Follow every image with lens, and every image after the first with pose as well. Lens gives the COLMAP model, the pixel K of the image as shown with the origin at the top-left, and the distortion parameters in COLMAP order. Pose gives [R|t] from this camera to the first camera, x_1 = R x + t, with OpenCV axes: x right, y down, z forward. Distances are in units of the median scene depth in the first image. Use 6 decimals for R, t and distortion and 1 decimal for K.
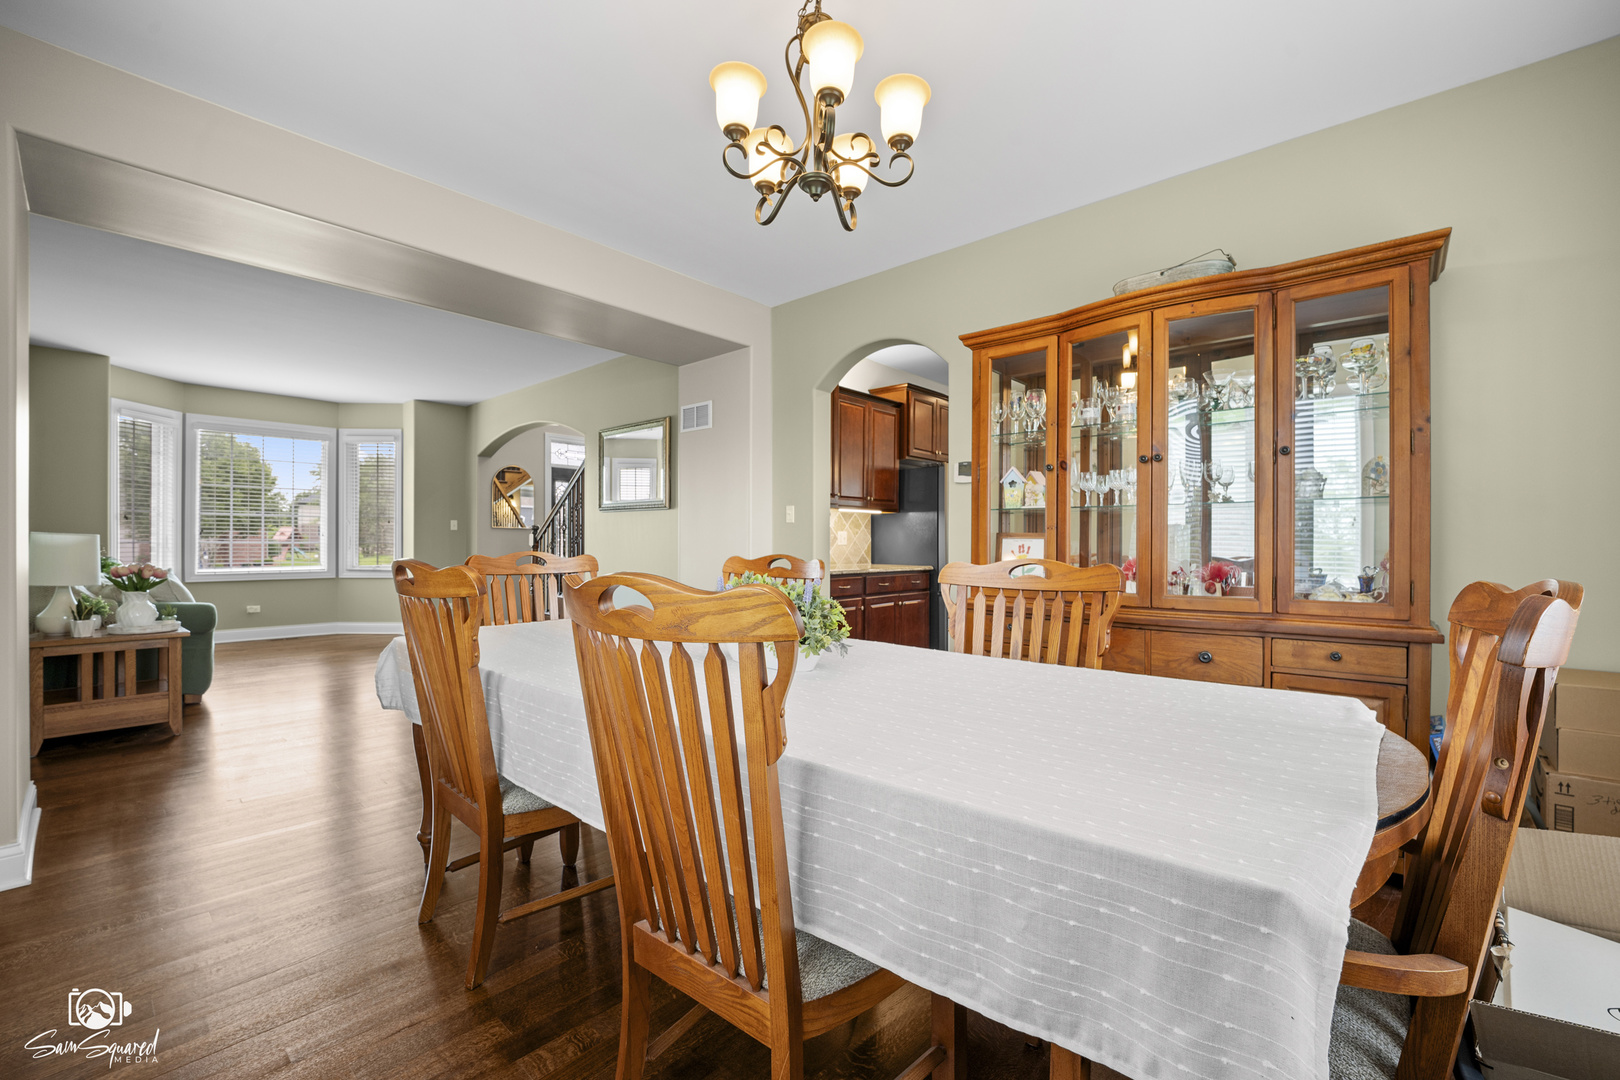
lens RADIAL K [[674.1, 0, 809.2], [0, 674.1, 544.3], [0, 0, 1]] dist [-0.021582, 0.003567]
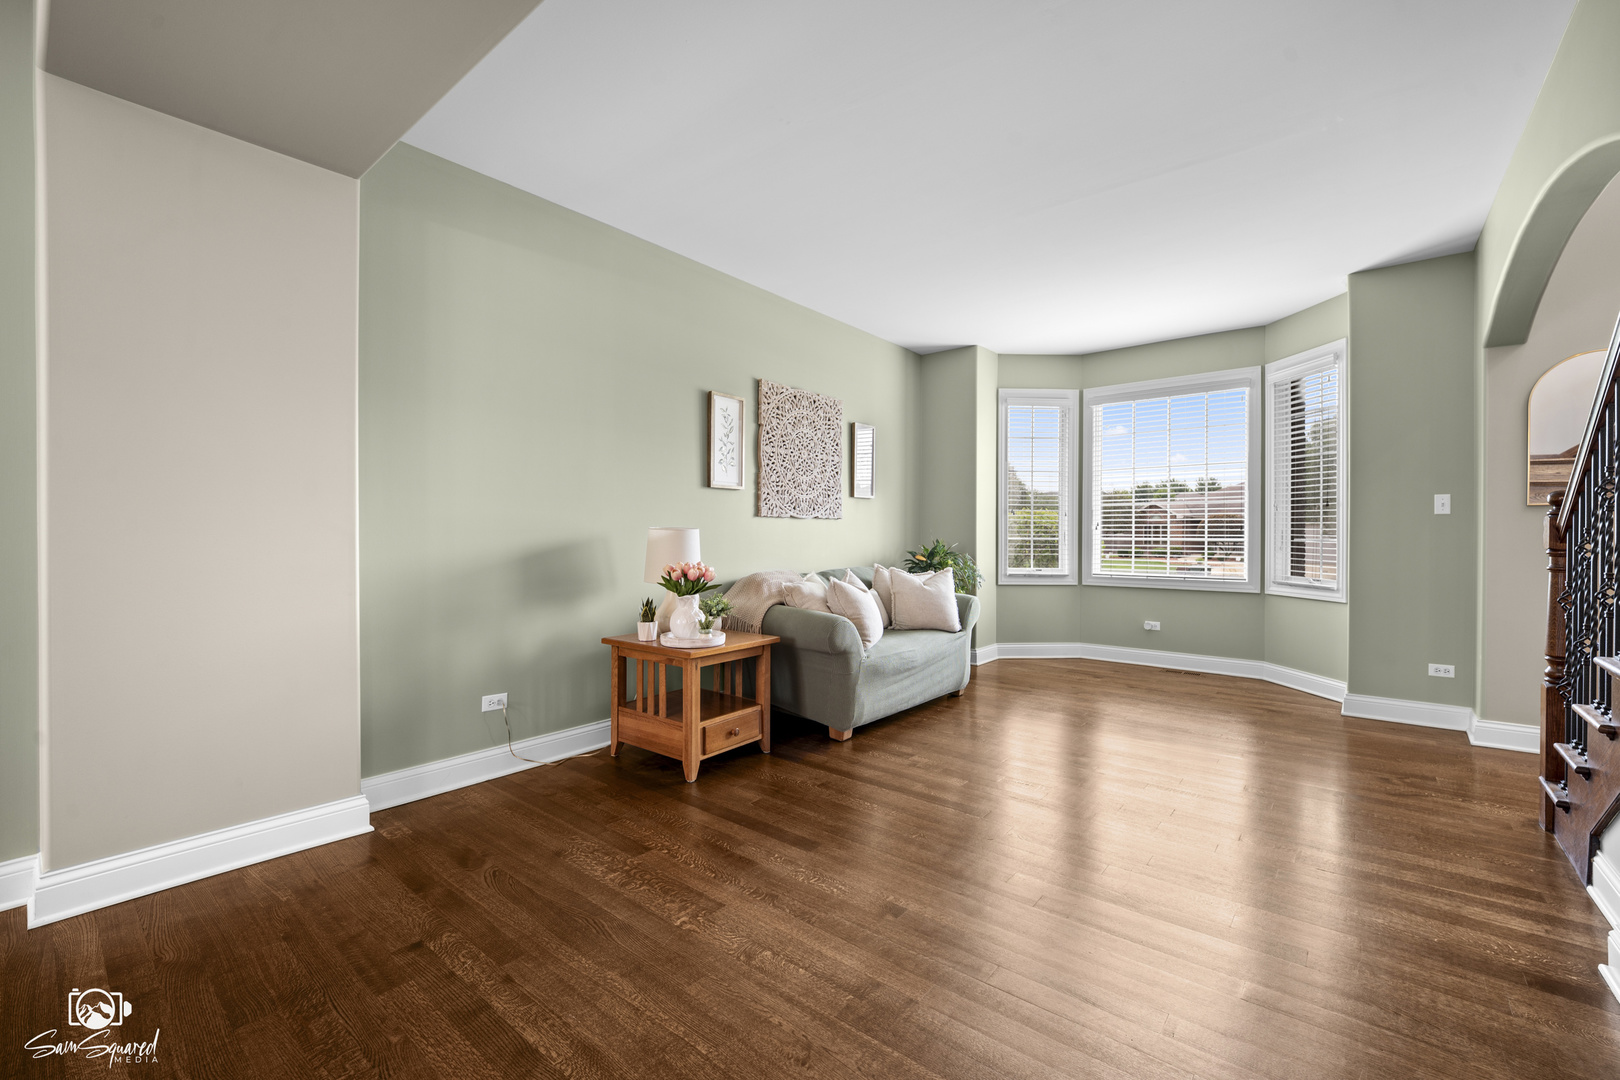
lens RADIAL K [[674.1, 0, 809.2], [0, 674.1, 544.3], [0, 0, 1]] dist [-0.021582, 0.003567]
pose [[0.049060, 0.006496, -0.998775, -0.077734], [-0.005643, 0.999965, 0.006227, 0.000305], [0.998780, 0.005330, 0.049095, 0.561819]]
